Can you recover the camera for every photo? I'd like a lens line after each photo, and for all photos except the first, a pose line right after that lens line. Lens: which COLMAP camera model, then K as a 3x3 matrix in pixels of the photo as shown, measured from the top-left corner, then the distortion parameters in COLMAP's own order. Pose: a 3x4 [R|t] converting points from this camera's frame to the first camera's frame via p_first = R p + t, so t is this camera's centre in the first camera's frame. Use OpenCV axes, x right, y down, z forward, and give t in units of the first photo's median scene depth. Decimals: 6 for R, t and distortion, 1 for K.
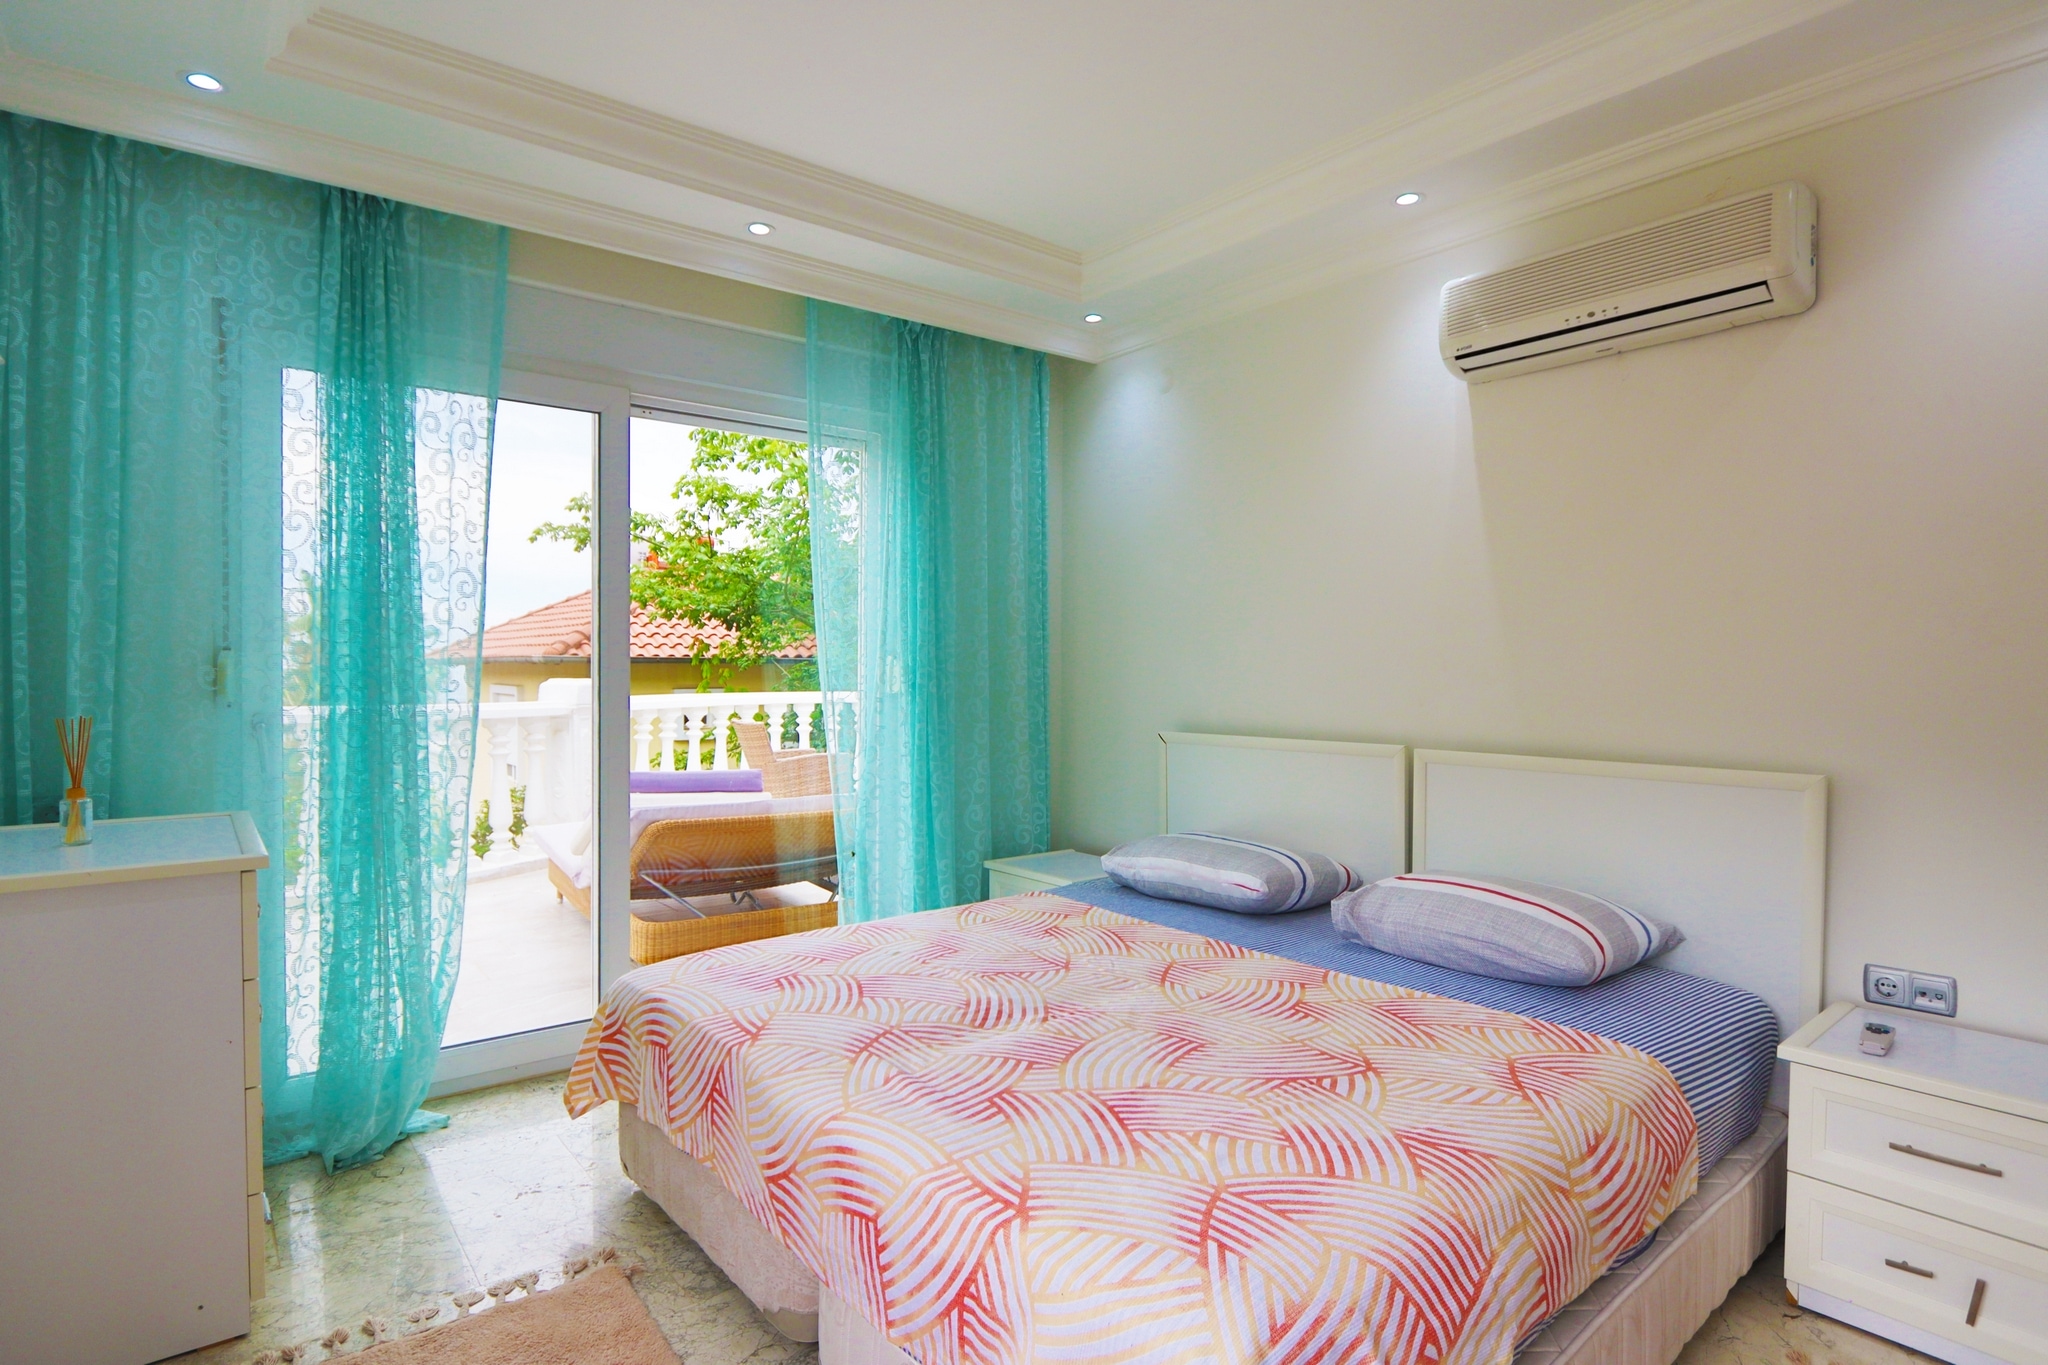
lens RADIAL K [[1057.8, 0, 1025.9], [0, 1057.8, 684.4], [0, 0, 1]] dist [-0.013416, 0.001555]
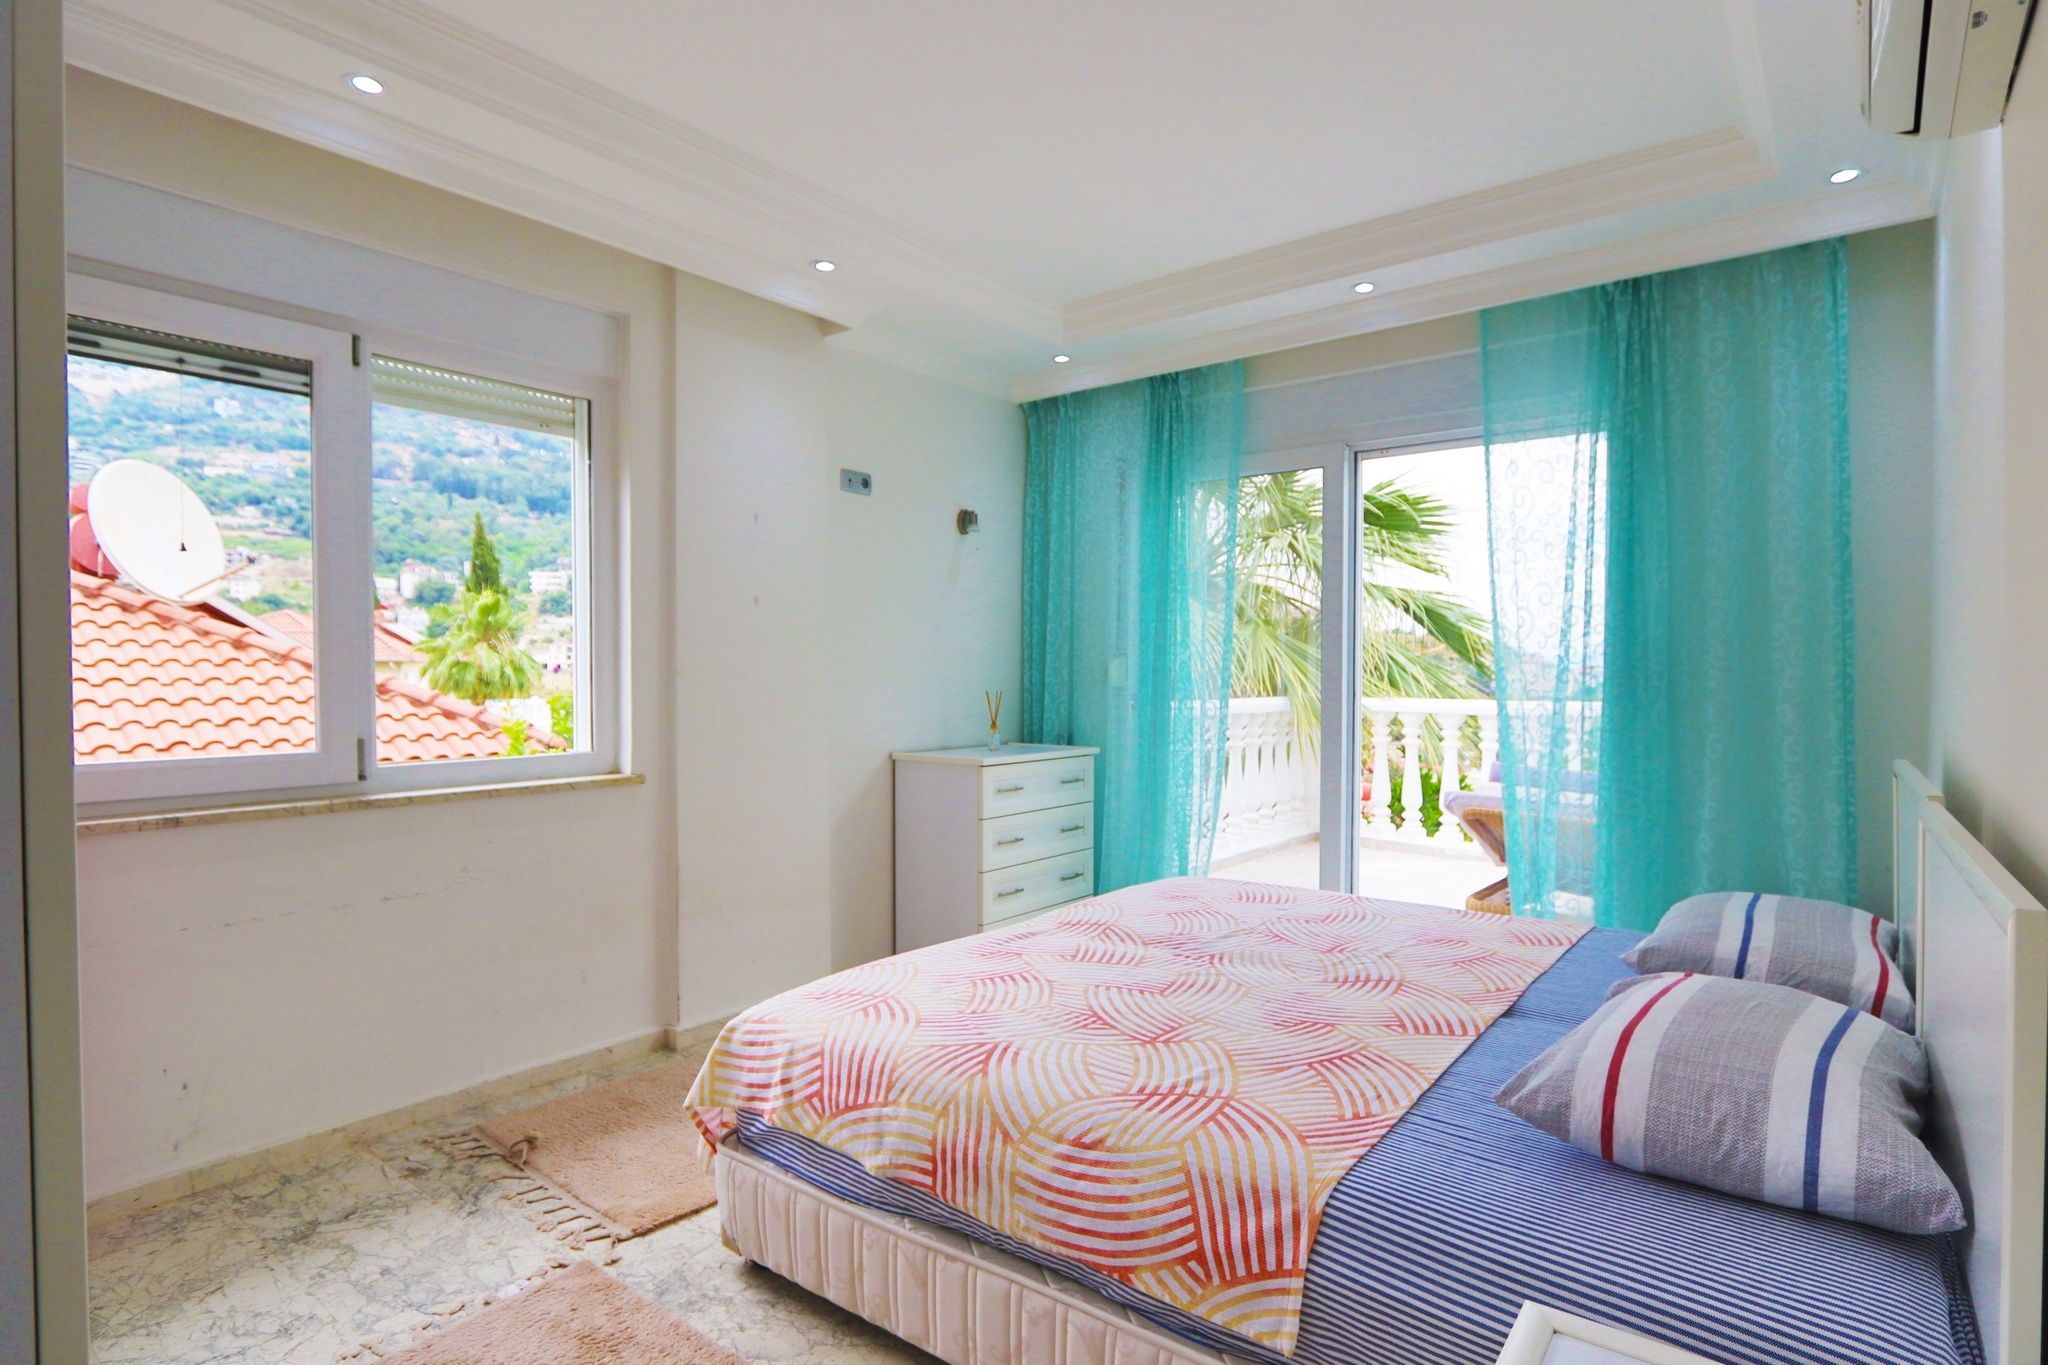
lens RADIAL K [[1057.8, 0, 1025.9], [0, 1057.8, 684.4], [0, 0, 1]] dist [-0.013416, 0.001555]
pose [[0.221102, 0.013130, -0.975162, 1.248936], [-0.014203, 0.999847, 0.010242, -0.004026], [0.975147, 0.011586, 0.221255, 0.601196]]
